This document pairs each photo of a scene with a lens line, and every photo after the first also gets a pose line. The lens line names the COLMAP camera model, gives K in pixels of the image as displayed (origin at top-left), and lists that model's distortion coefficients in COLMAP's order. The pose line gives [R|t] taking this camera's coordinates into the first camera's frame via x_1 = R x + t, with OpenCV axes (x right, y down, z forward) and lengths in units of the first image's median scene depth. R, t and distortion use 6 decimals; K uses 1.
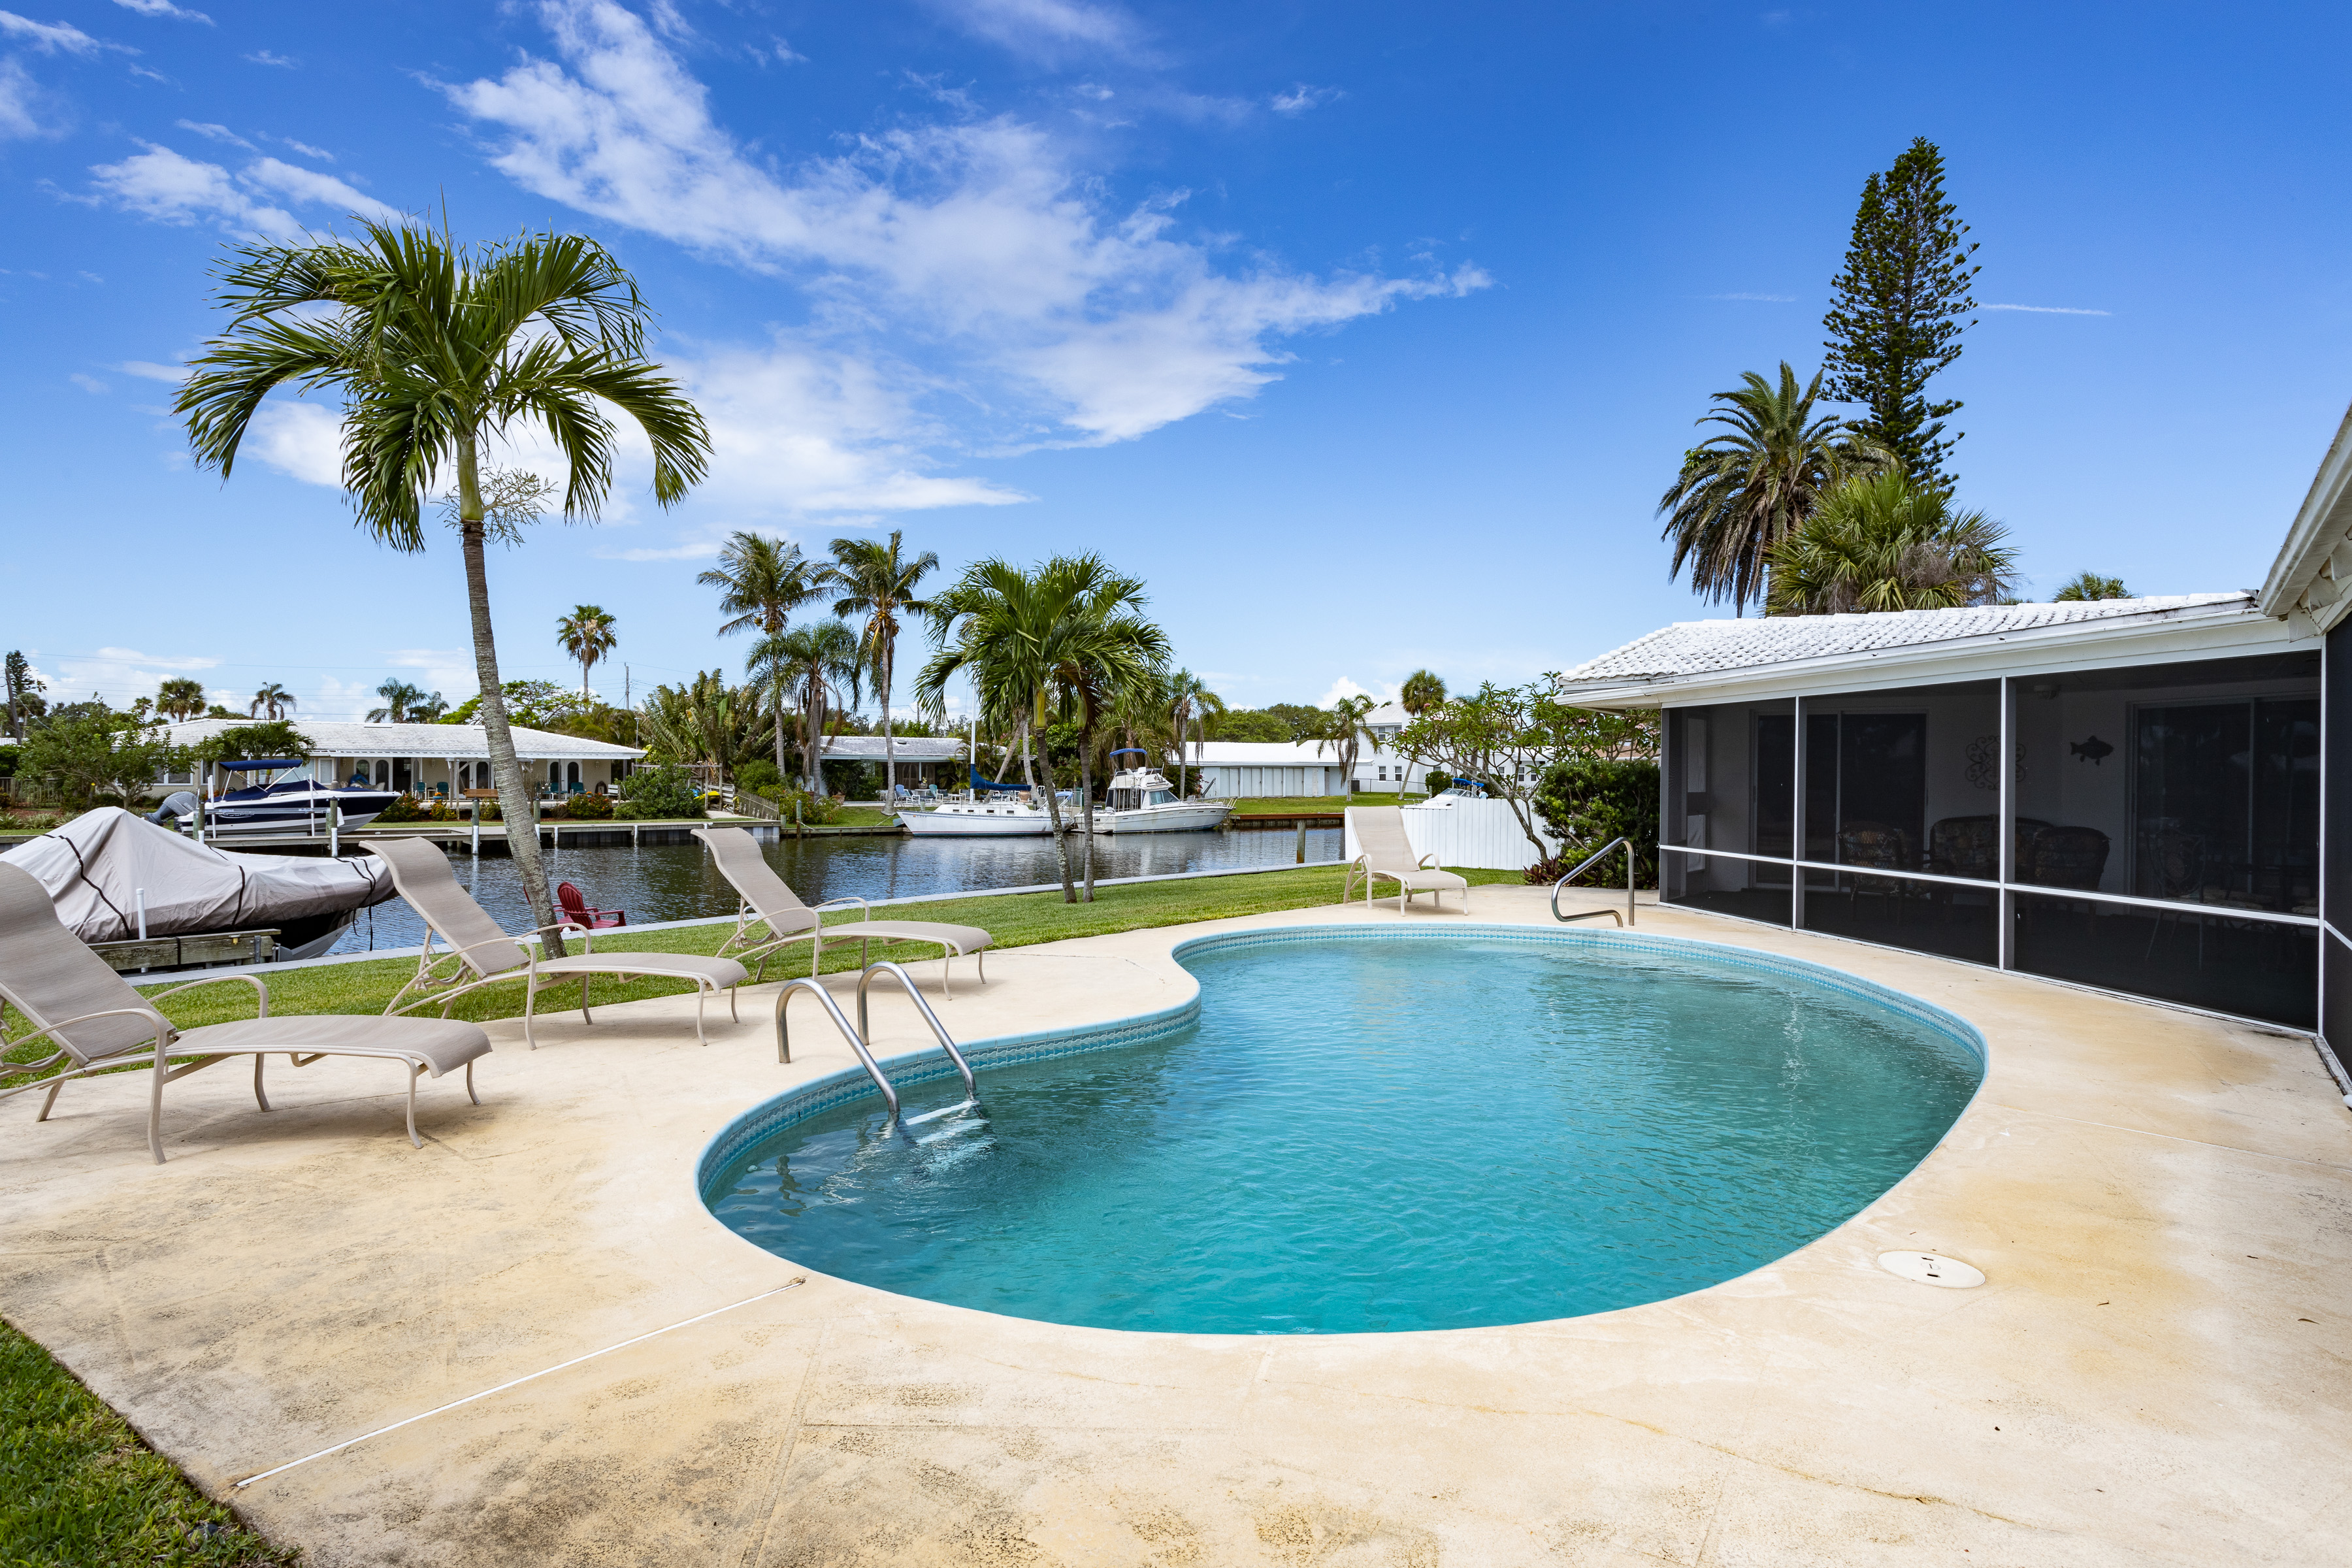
lens RADIAL K [[1350.2, 0, 1176.0], [0, 1350.2, 784.0], [0, 0, 1]] dist [-0.002530, -0.000442]
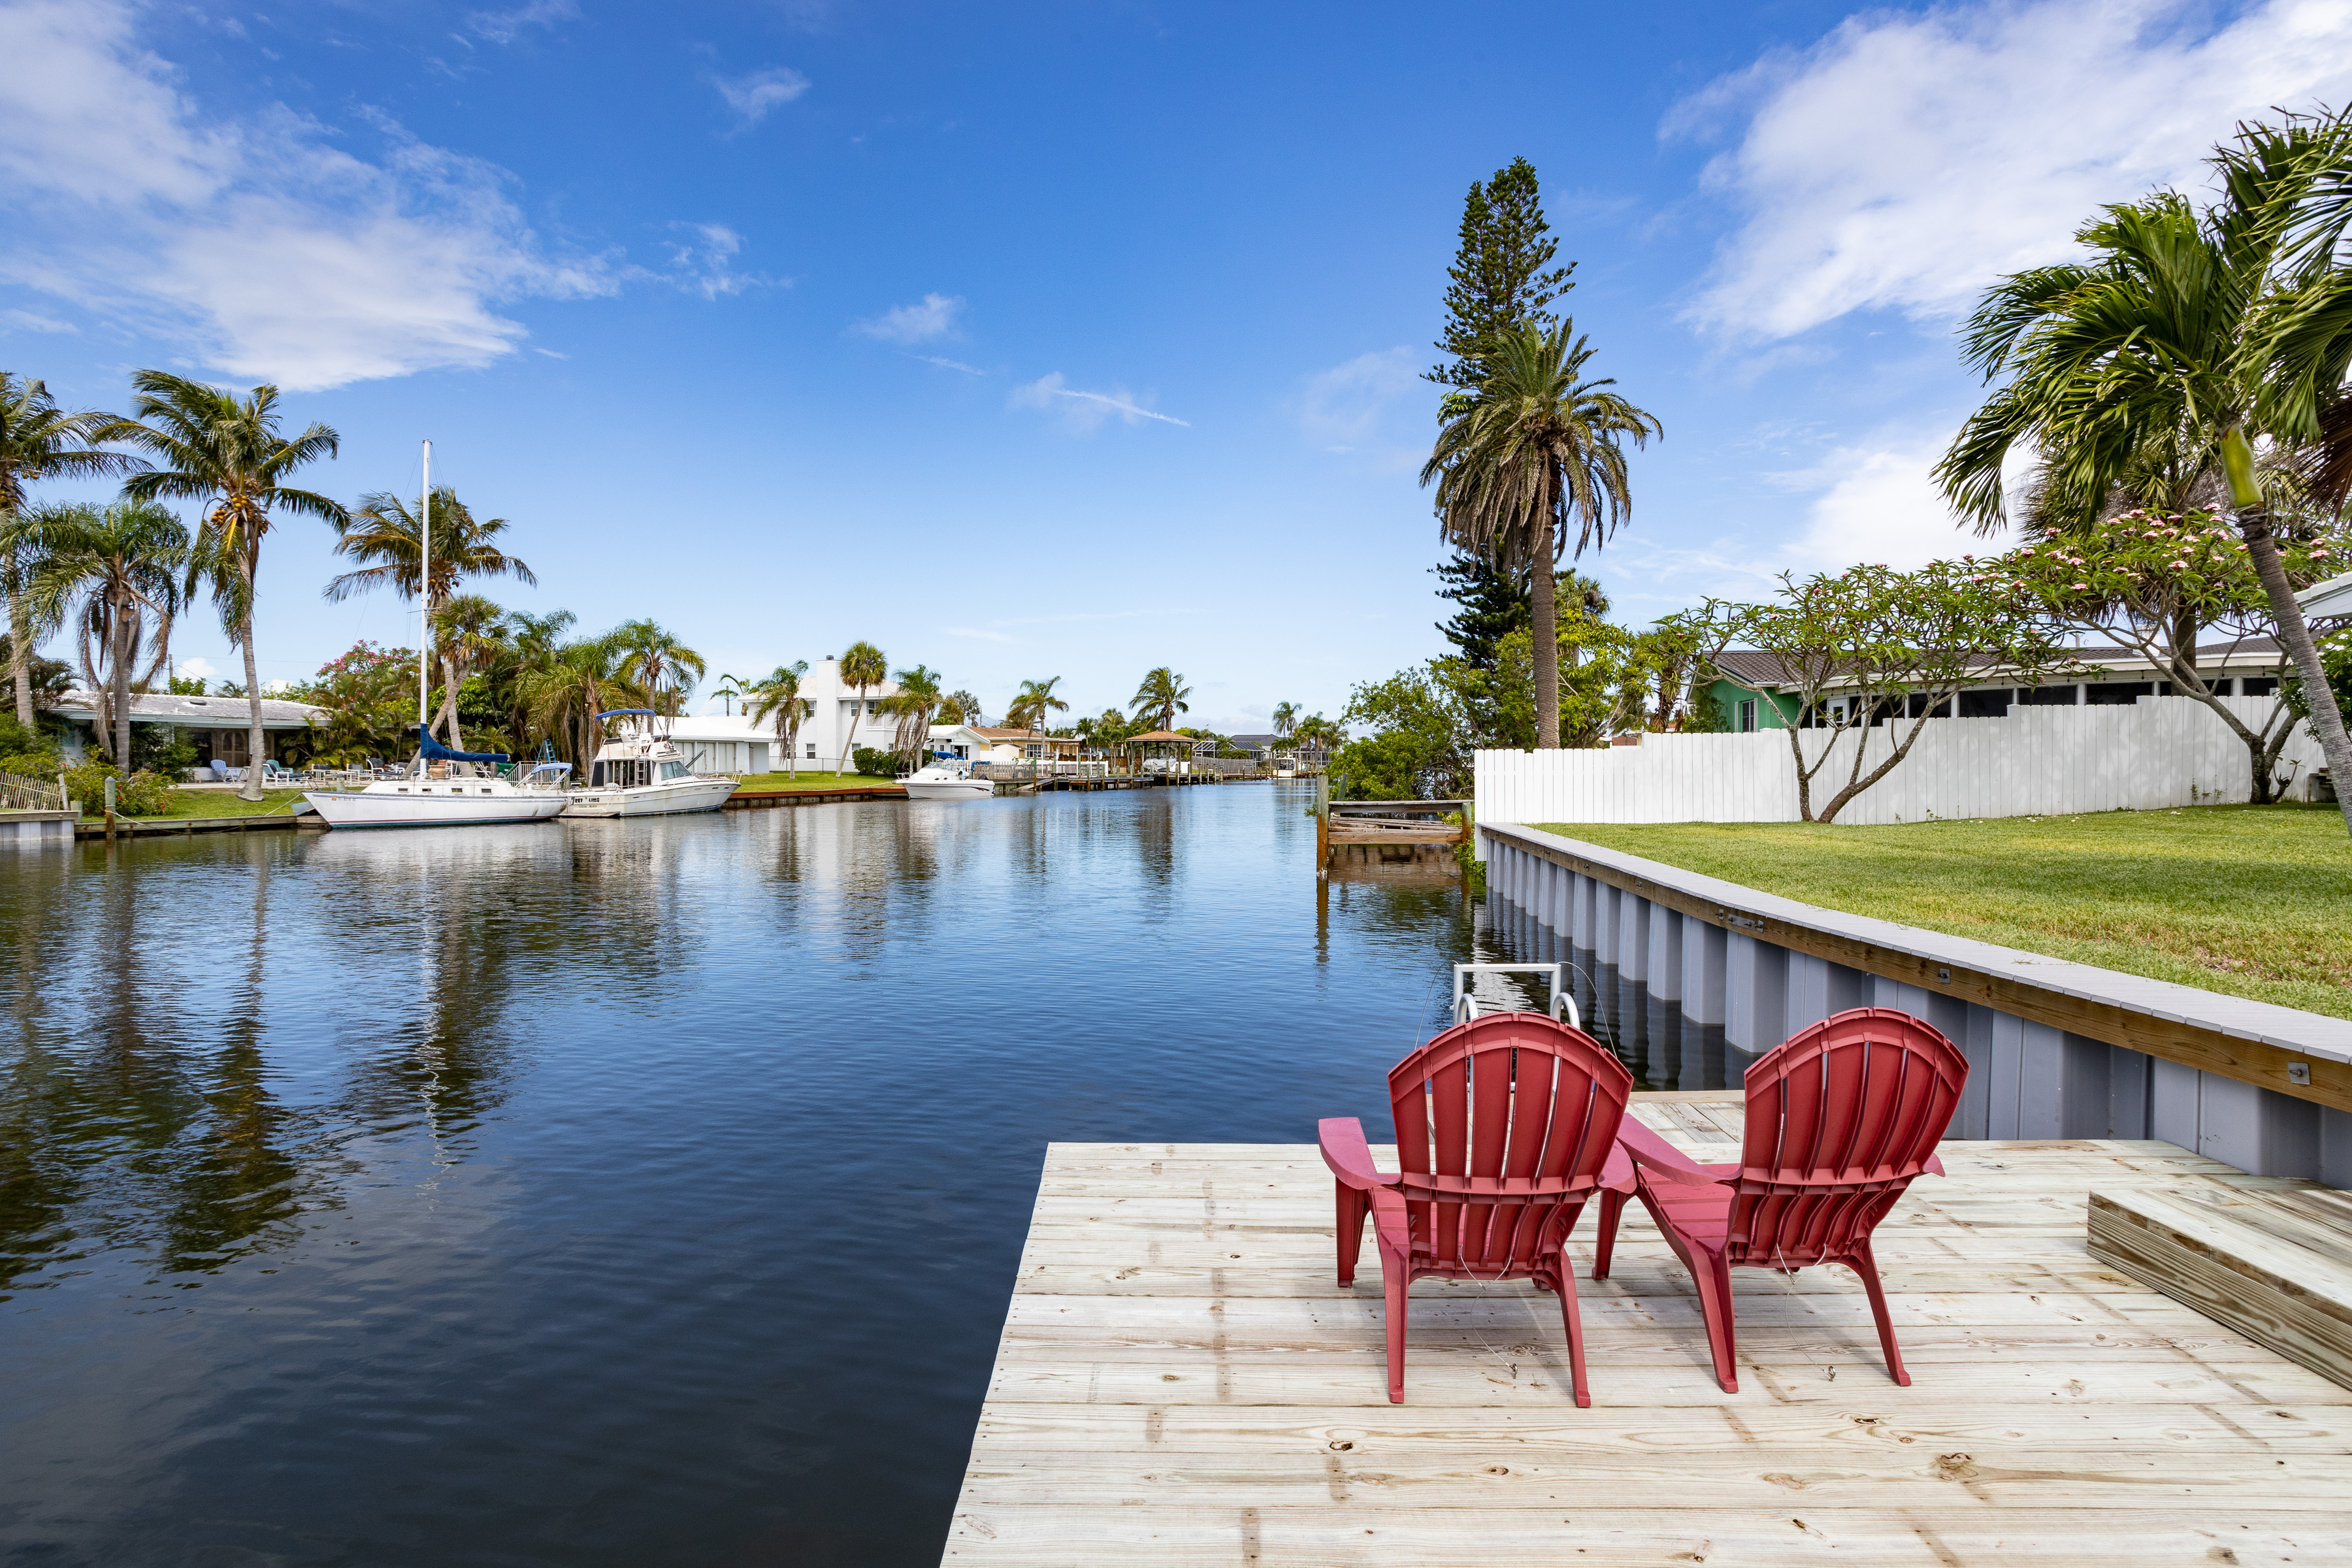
lens RADIAL K [[1223.0, 0, 1168.8], [0, 1223.0, 767.1], [0, 0, 1]] dist [0.045285, -0.000067]
pose [[0.835894, -0.009321, 0.548812, -0.174341], [0.011361, 0.999935, -0.000321, 0.011718], [-0.548774, 0.006504, 0.835946, 0.220767]]
